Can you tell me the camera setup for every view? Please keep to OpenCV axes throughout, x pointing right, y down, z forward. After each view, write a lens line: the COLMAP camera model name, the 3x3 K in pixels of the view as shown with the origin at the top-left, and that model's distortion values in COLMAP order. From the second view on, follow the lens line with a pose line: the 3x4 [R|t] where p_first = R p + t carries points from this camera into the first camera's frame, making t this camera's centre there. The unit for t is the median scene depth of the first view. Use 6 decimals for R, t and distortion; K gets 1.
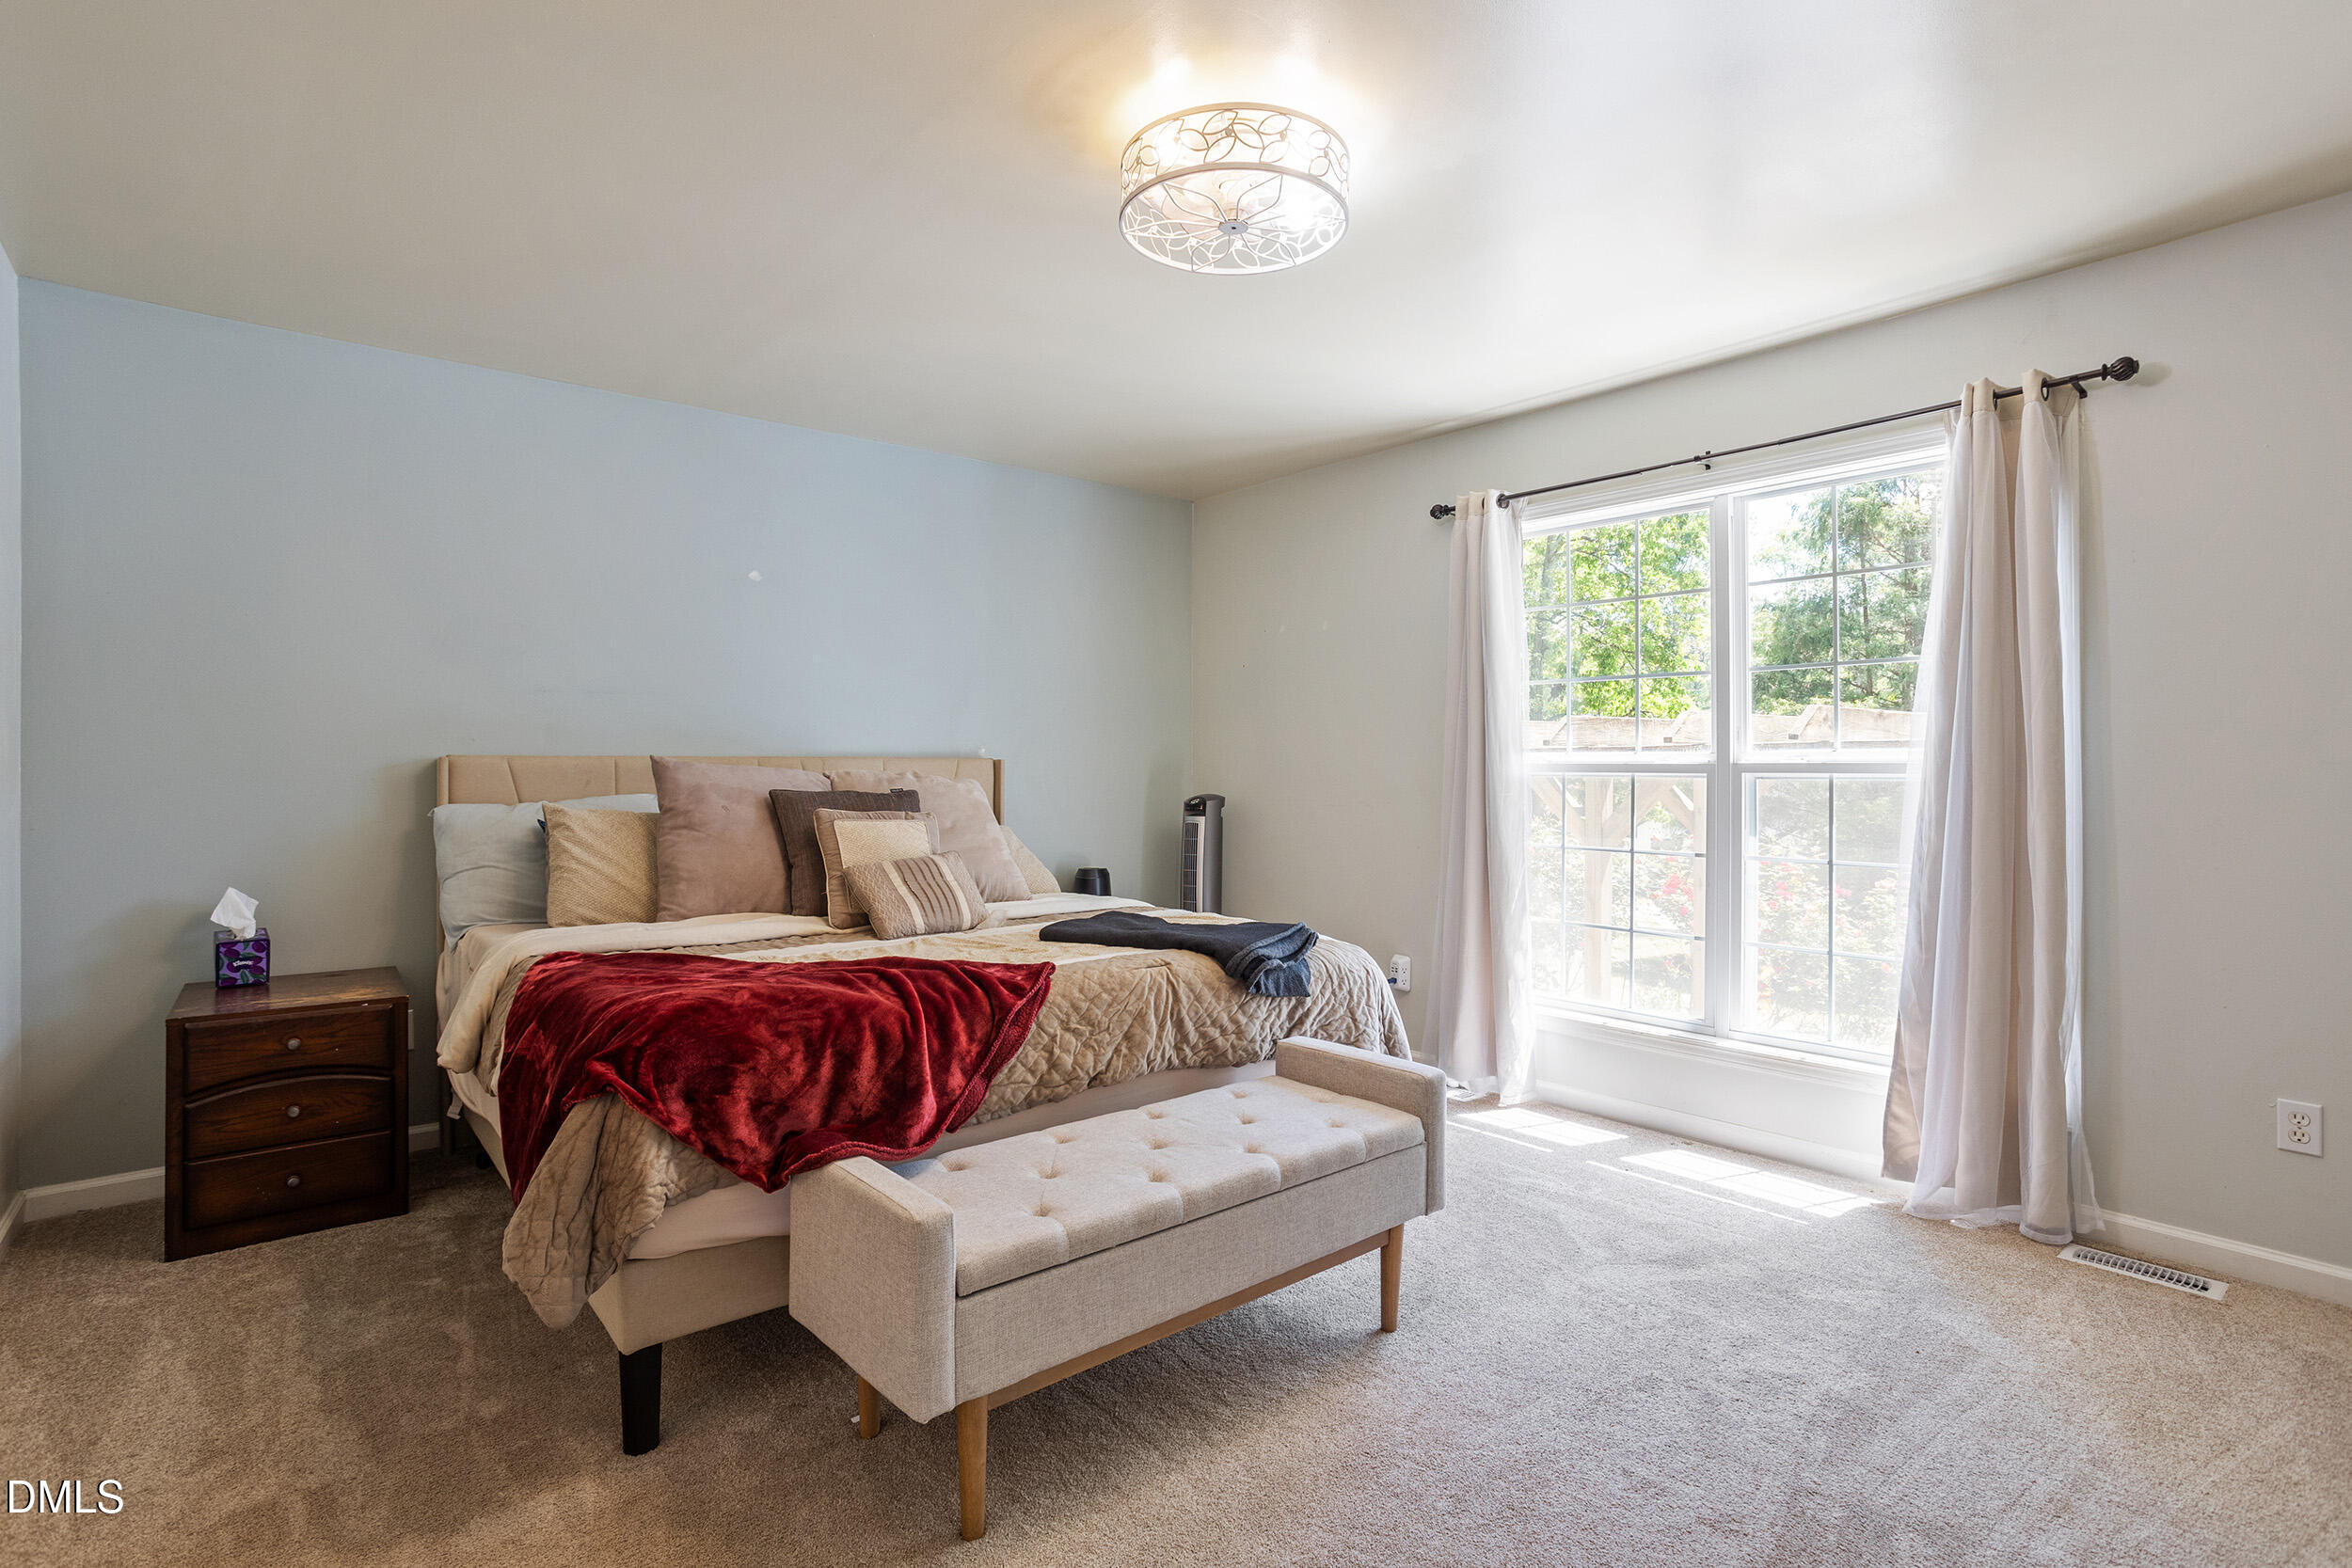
lens RADIAL K [[1142.6, 0, 1182.0], [0, 1142.6, 774.6], [0, 0, 1]] dist [-0.055090, 0.033640]
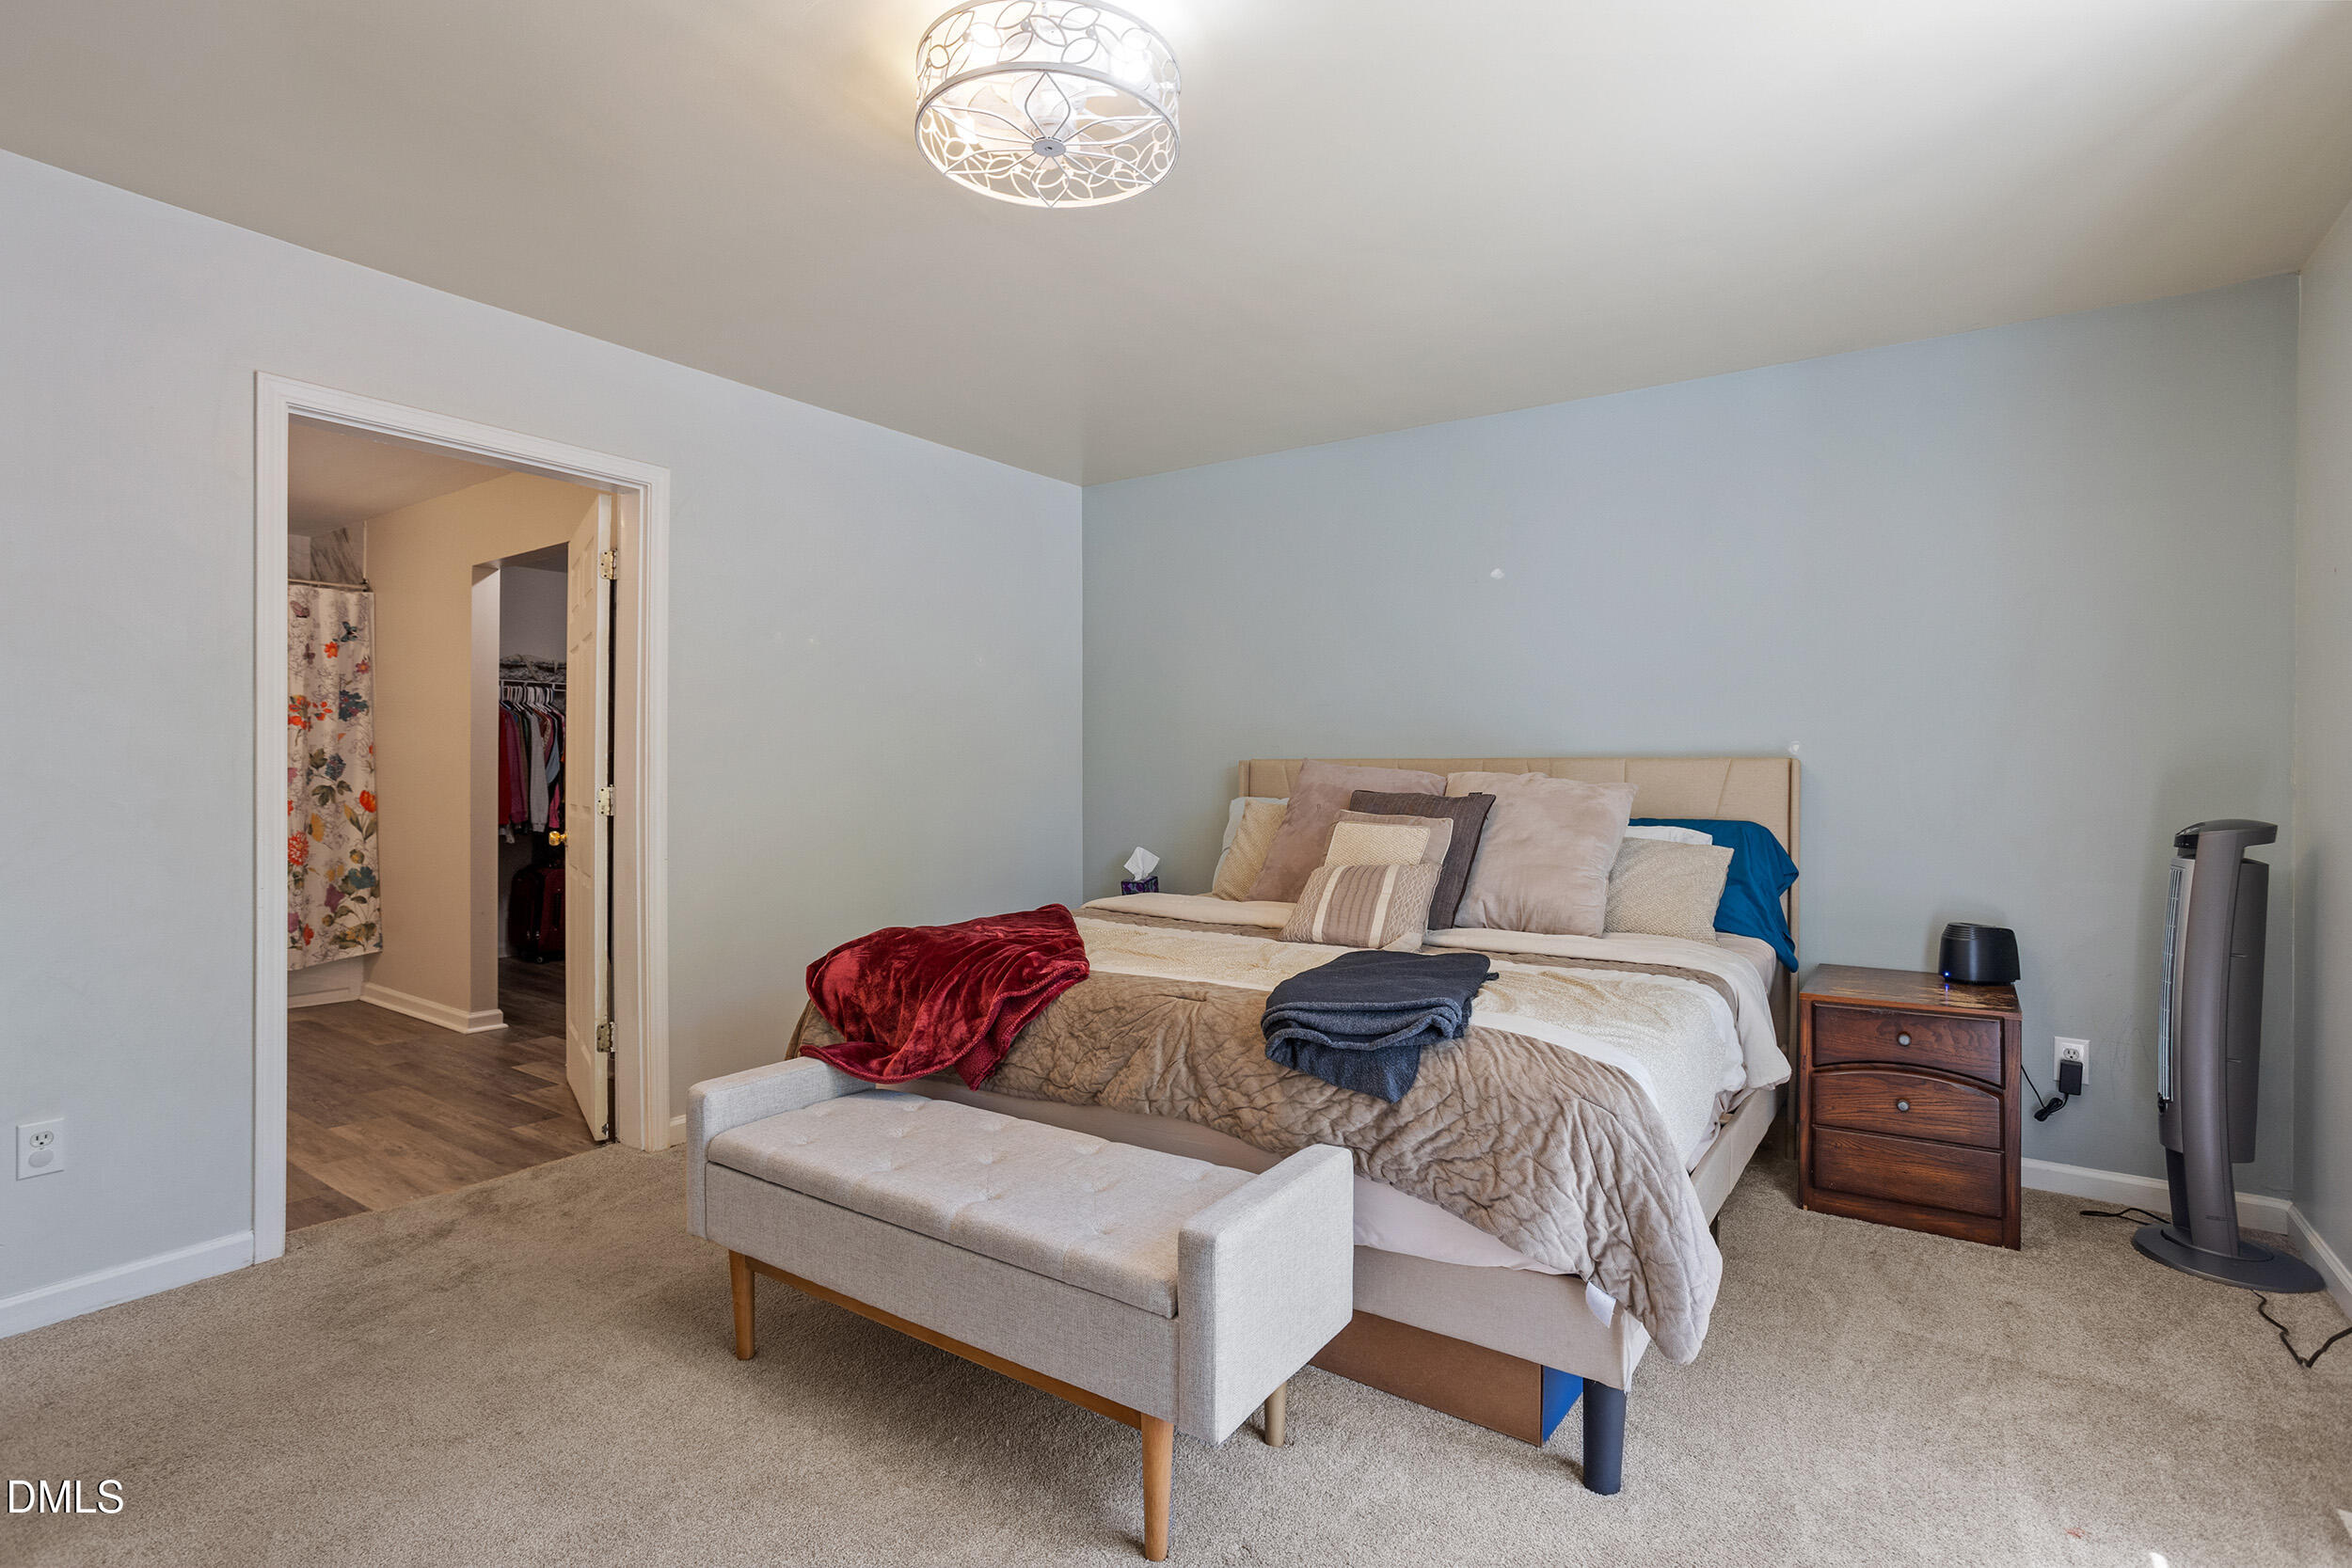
lens RADIAL K [[1163.2, 0, 1168.1], [0, 1163.2, 772.2], [0, 0, 1]] dist [-0.057700, 0.034884]
pose [[0.233629, -0.006335, -0.972305, 0.774606], [-0.006211, 0.999949, -0.008008, 0.006004], [0.972306, 0.007909, 0.233577, 0.739498]]
